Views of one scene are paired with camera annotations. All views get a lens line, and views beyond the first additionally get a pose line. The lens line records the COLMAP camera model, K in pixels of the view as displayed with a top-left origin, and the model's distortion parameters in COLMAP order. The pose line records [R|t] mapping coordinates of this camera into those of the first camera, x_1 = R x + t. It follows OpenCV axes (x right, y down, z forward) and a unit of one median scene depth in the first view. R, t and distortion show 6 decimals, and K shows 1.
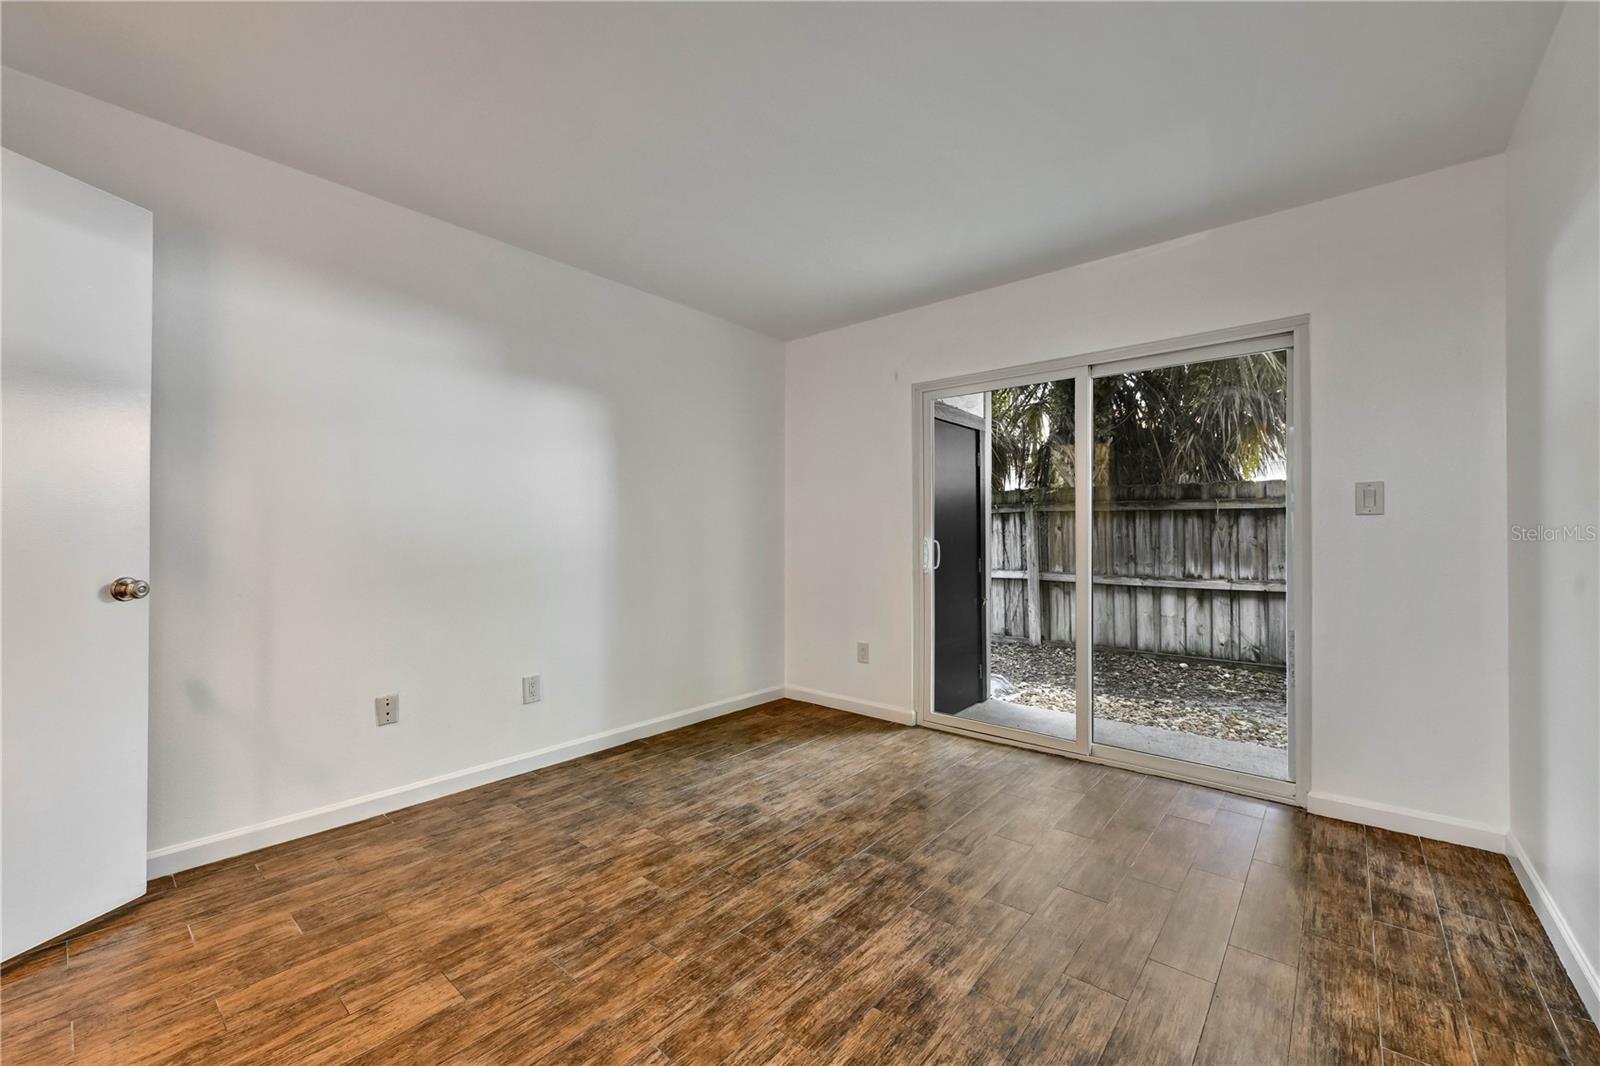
lens RADIAL K [[638.5, 0, 795.9], [0, 638.5, 531.8], [0, 0, 1]] dist [0.003021, -0.000145]
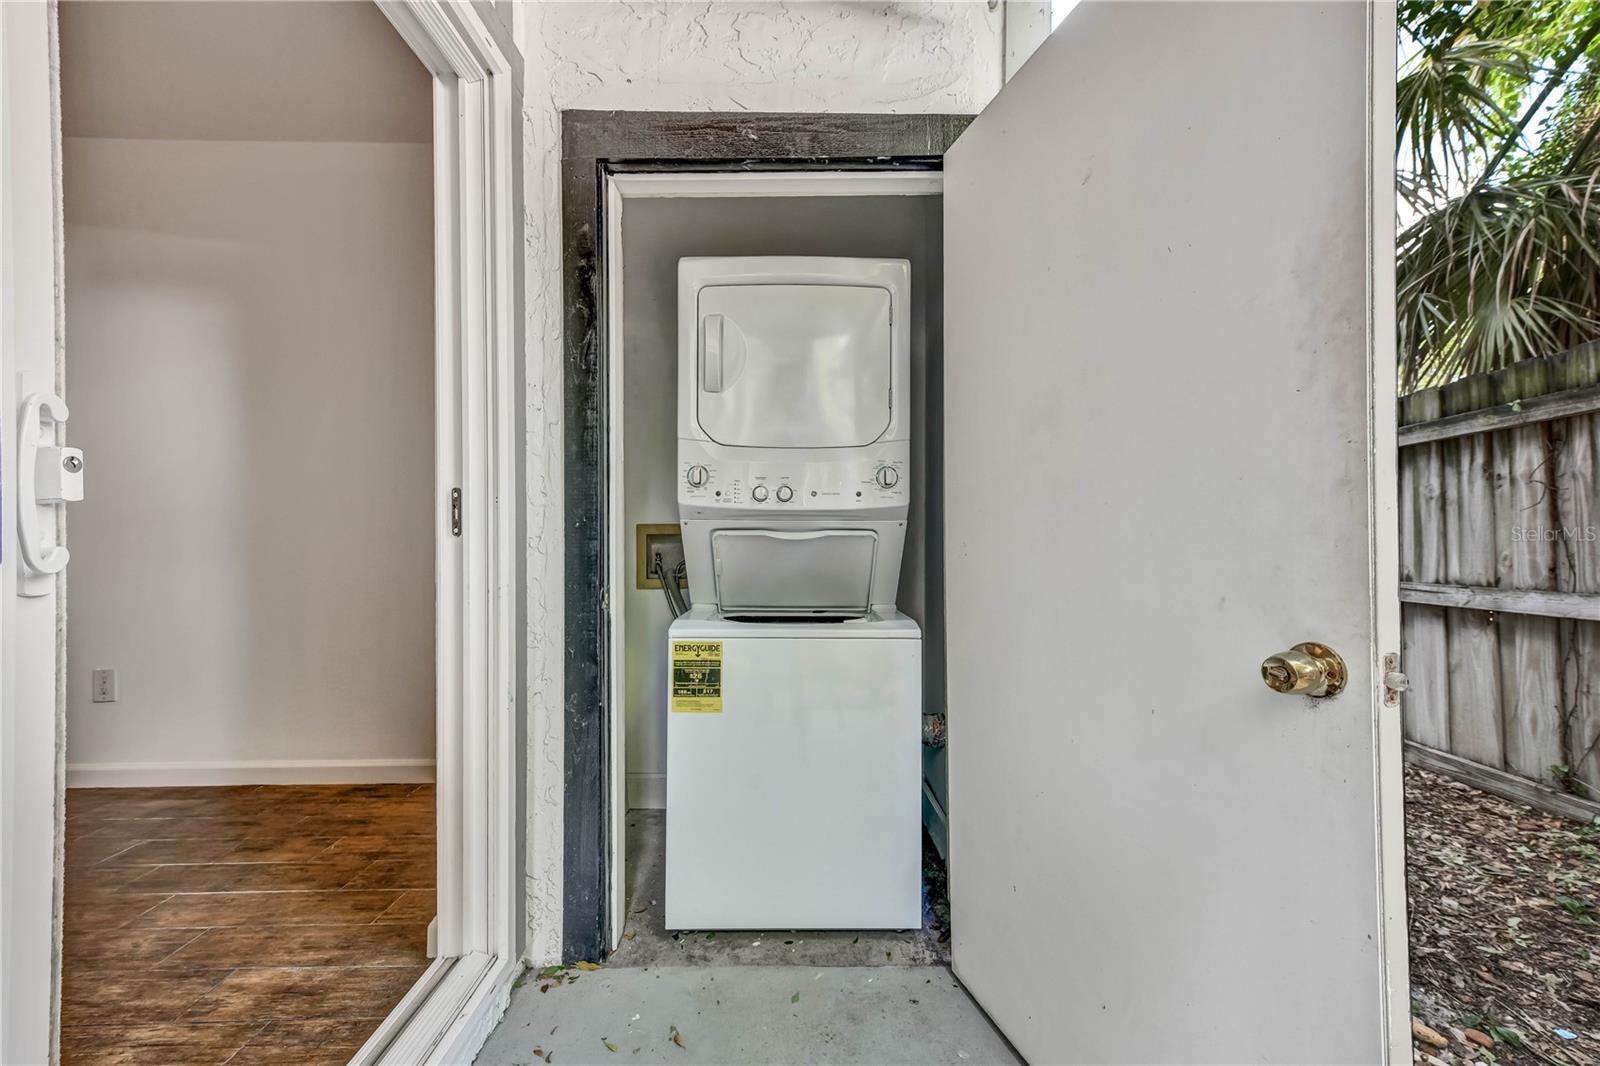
lens RADIAL K [[629.1, 0, 797.0], [0, 629.1, 534.8], [0, 0, 1]] dist [0.015036, -0.000046]
pose [[0.646375, -0.004380, -0.763007, 0.384832], [0.009737, 0.999949, 0.002508, 0.029876], [0.762958, -0.009050, 0.646385, 0.569894]]
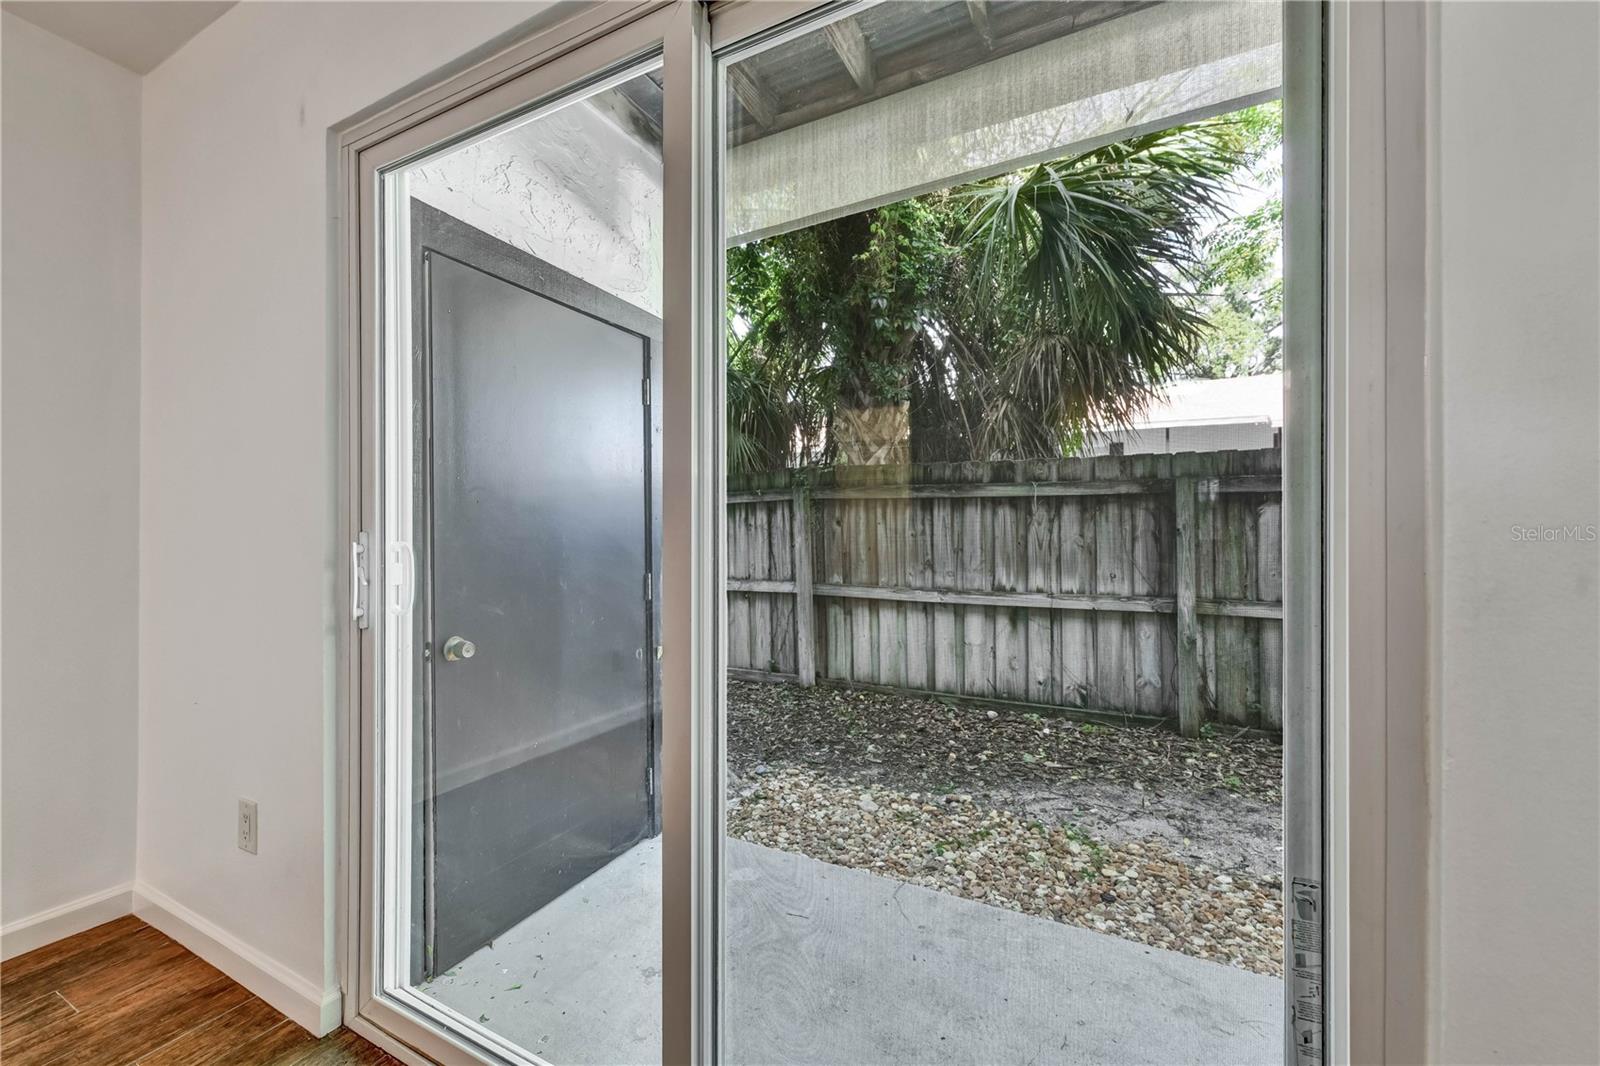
lens RADIAL K [[629.1, 0, 797.0], [0, 629.1, 534.8], [0, 0, 1]] dist [0.015036, -0.000046]
pose [[0.974173, -0.001795, 0.225796, 0.230128], [-0.000237, 0.999960, 0.008976, 0.002065], [-0.225803, -0.008798, 0.974133, 0.356306]]
